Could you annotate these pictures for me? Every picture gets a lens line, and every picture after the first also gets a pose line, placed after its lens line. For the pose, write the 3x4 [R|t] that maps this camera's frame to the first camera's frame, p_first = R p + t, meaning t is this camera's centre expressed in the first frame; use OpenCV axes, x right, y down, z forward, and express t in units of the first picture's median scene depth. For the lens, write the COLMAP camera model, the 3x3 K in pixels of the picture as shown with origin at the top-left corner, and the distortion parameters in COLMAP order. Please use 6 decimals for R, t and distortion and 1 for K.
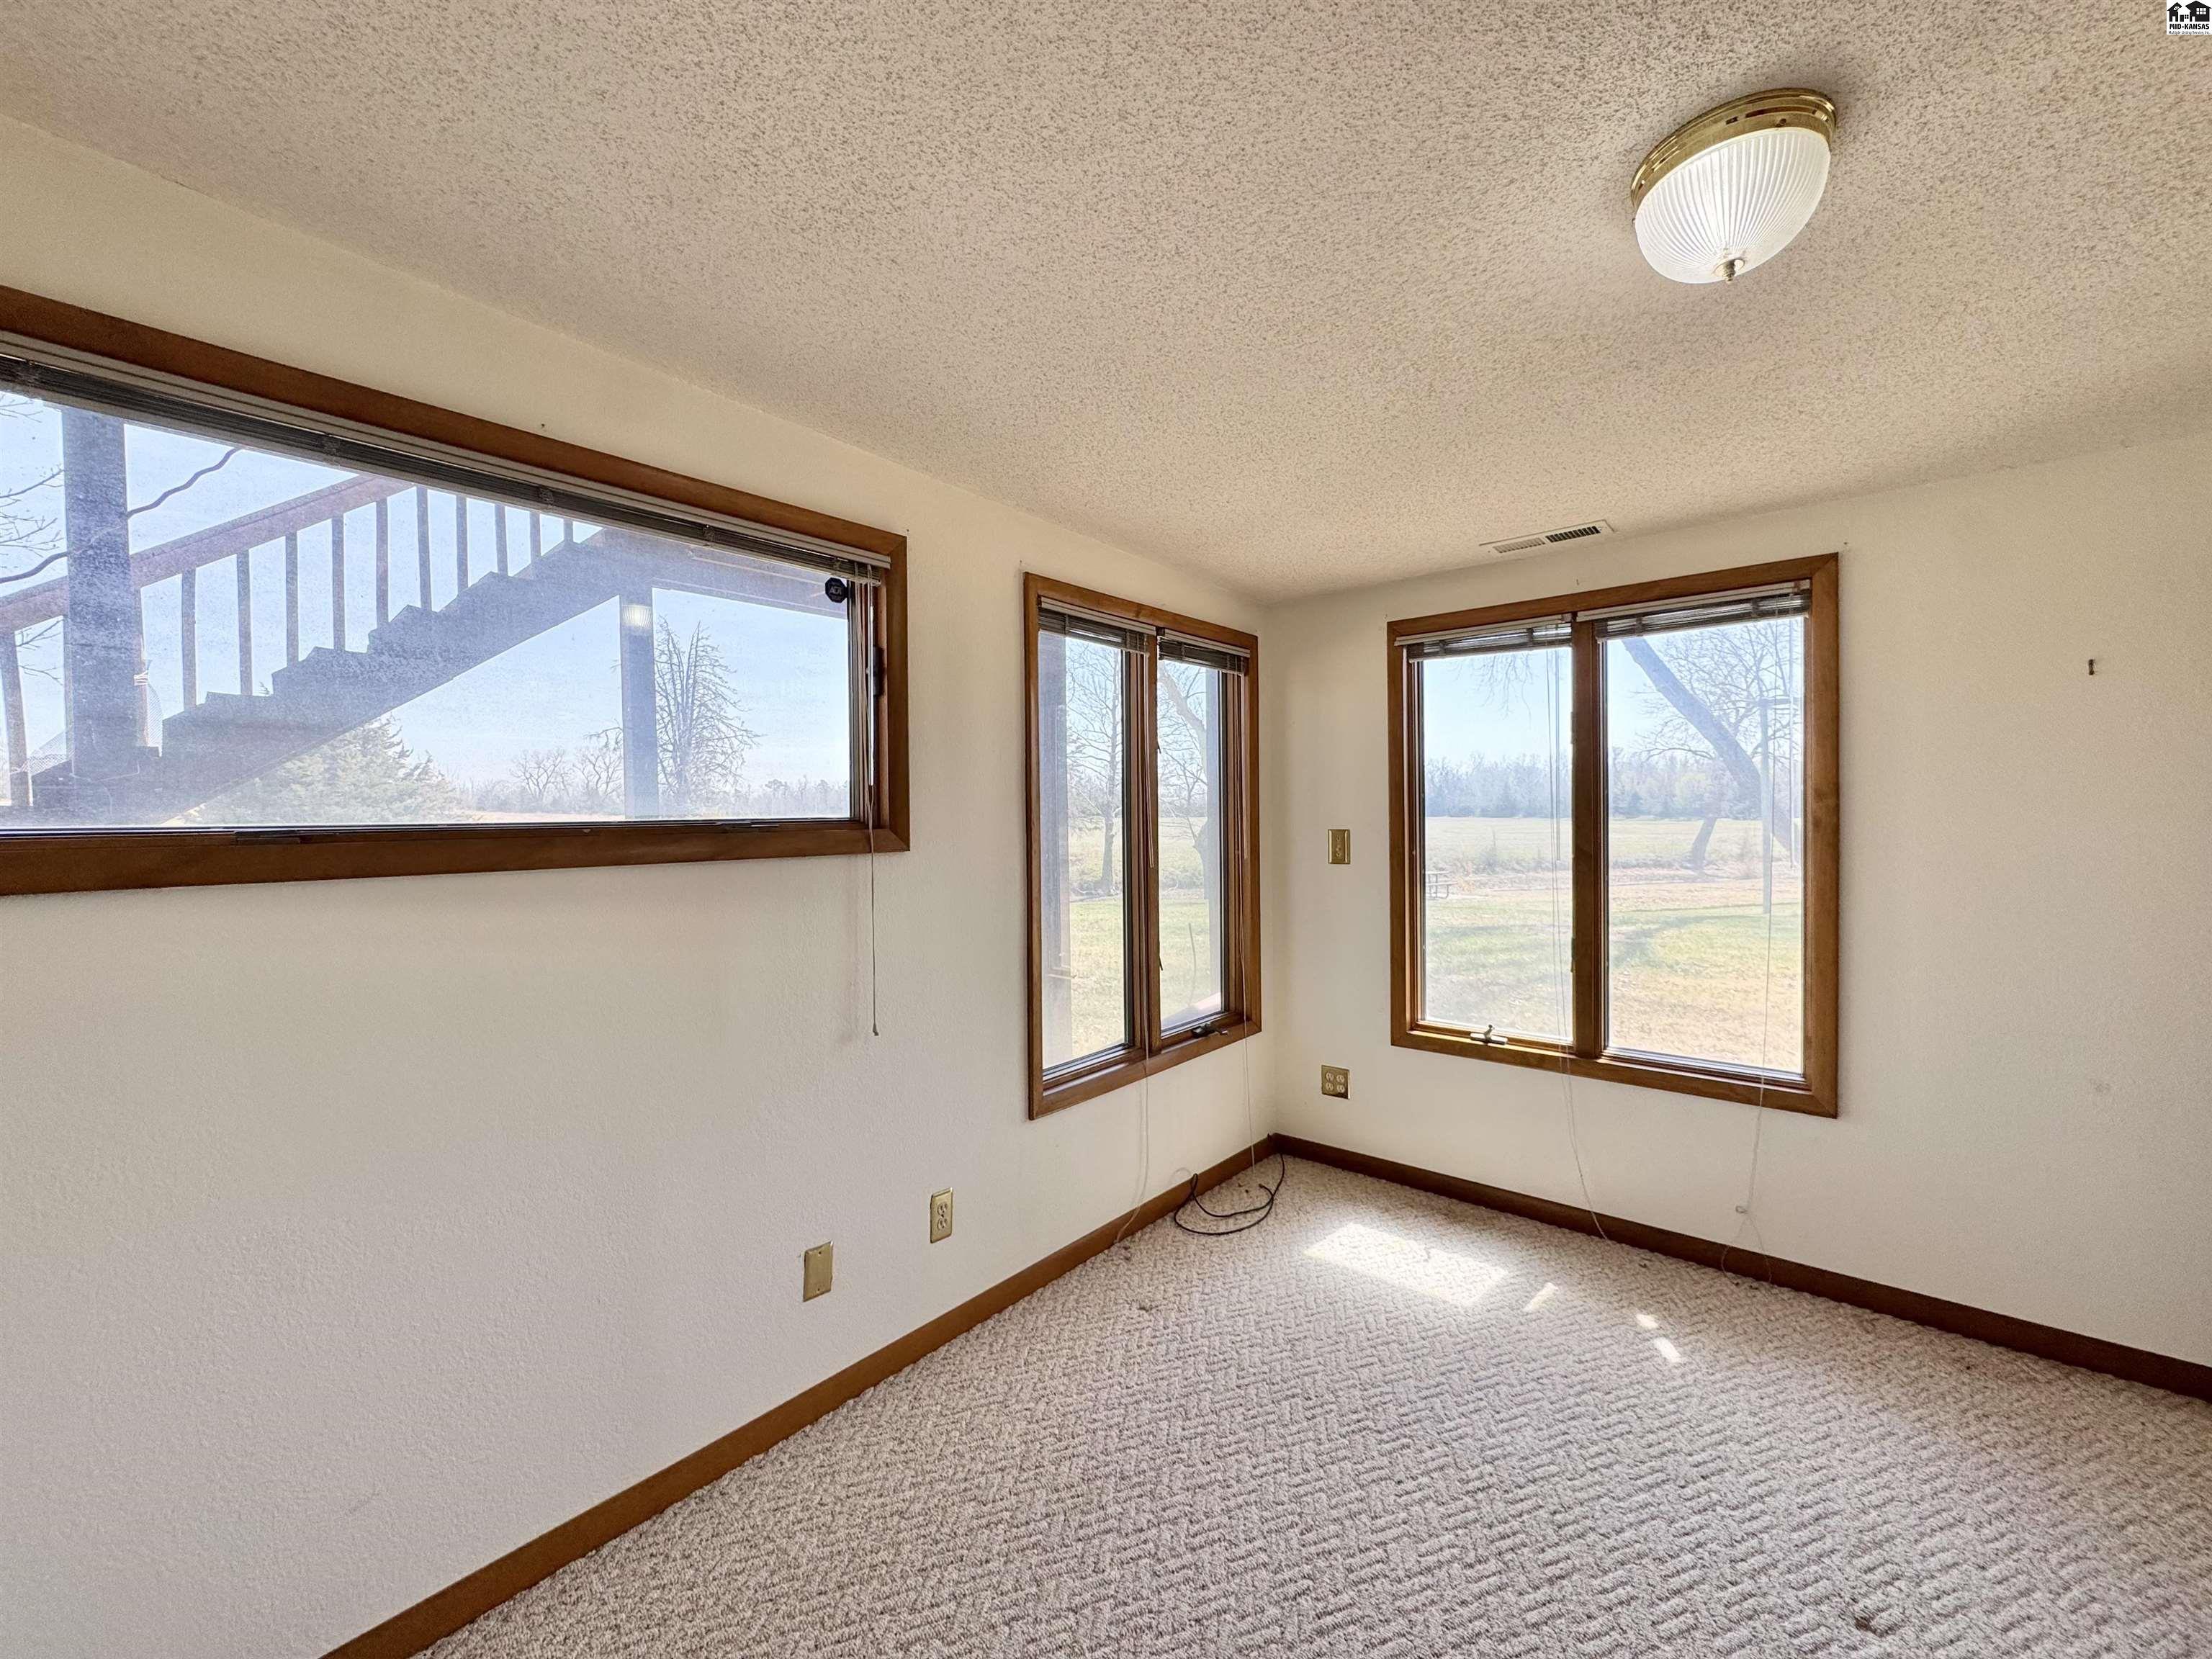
lens RADIAL K [[879.2, 0, 1089.7], [0, 879.2, 830.0], [0, 0, 1]] dist [-0.004183, -0.000333]
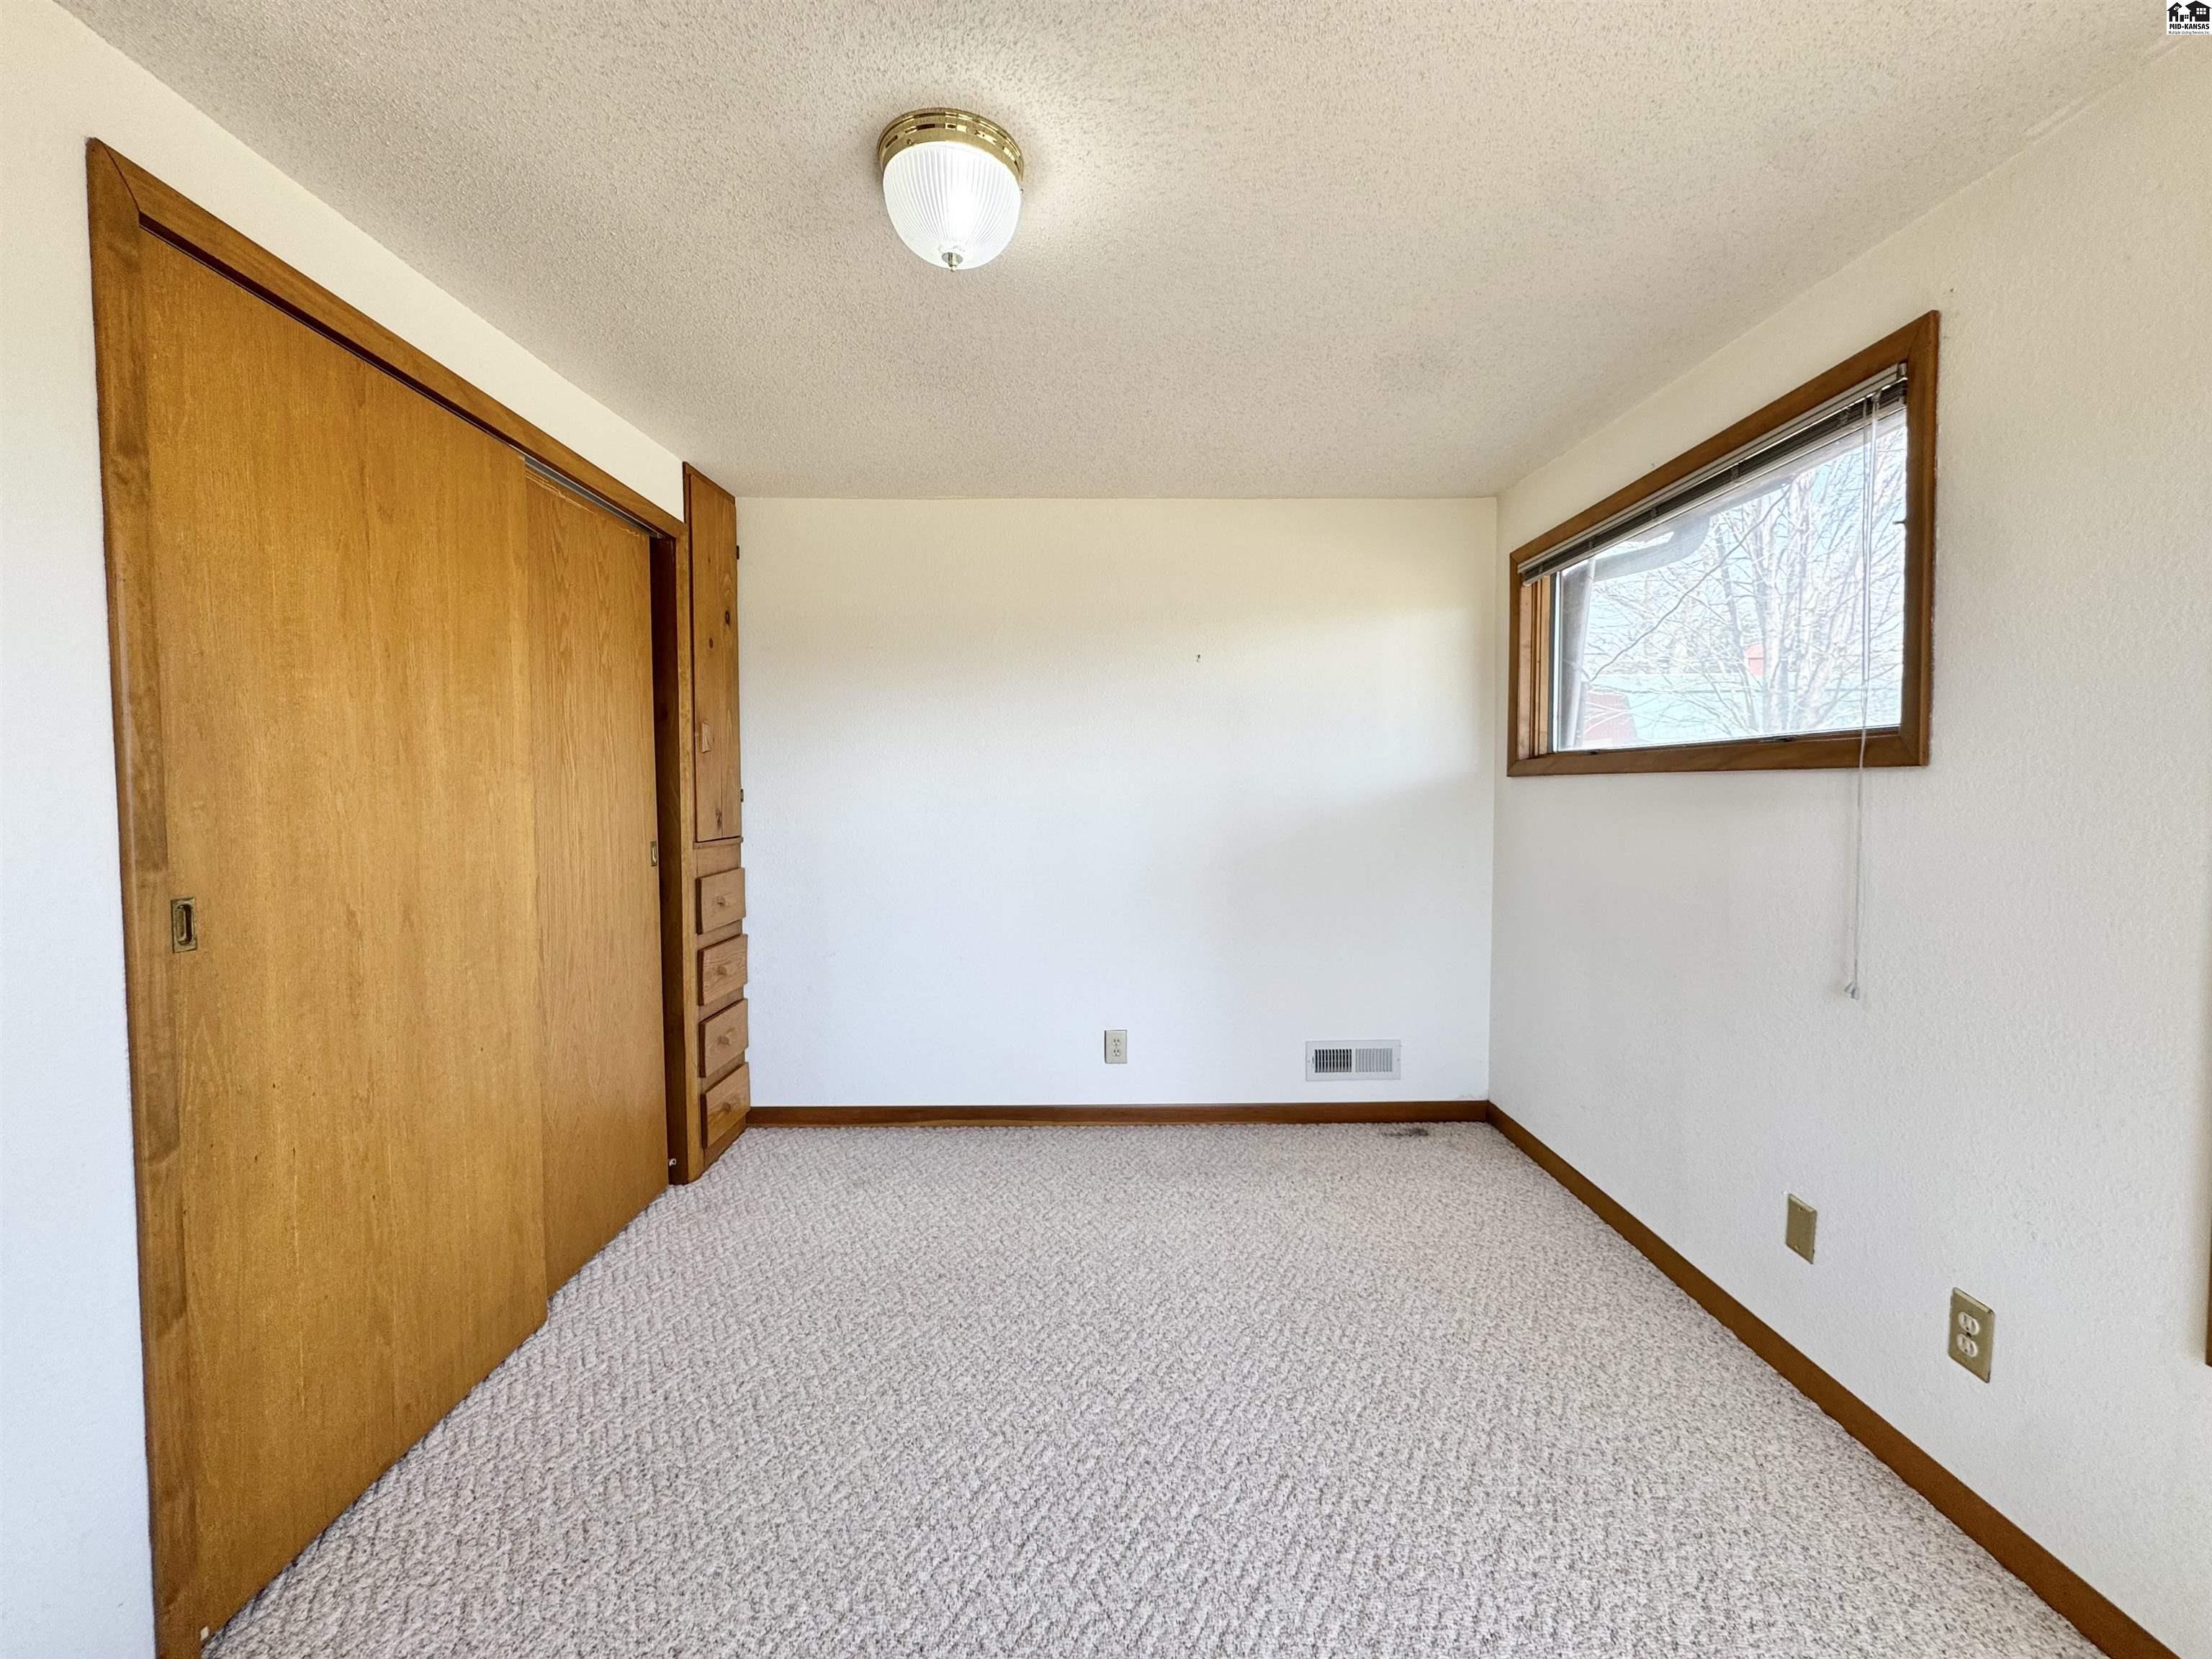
lens RADIAL K [[879.2, 0, 1109.5], [0, 879.2, 817.2], [0, 0, 1]] dist [-0.004183, -0.000333]
pose [[-0.741917, 0.035864, -0.669532, 1.005796], [-0.006130, 0.998164, 0.060260, 0.039973], [0.670463, 0.048813, -0.740335, 1.460690]]
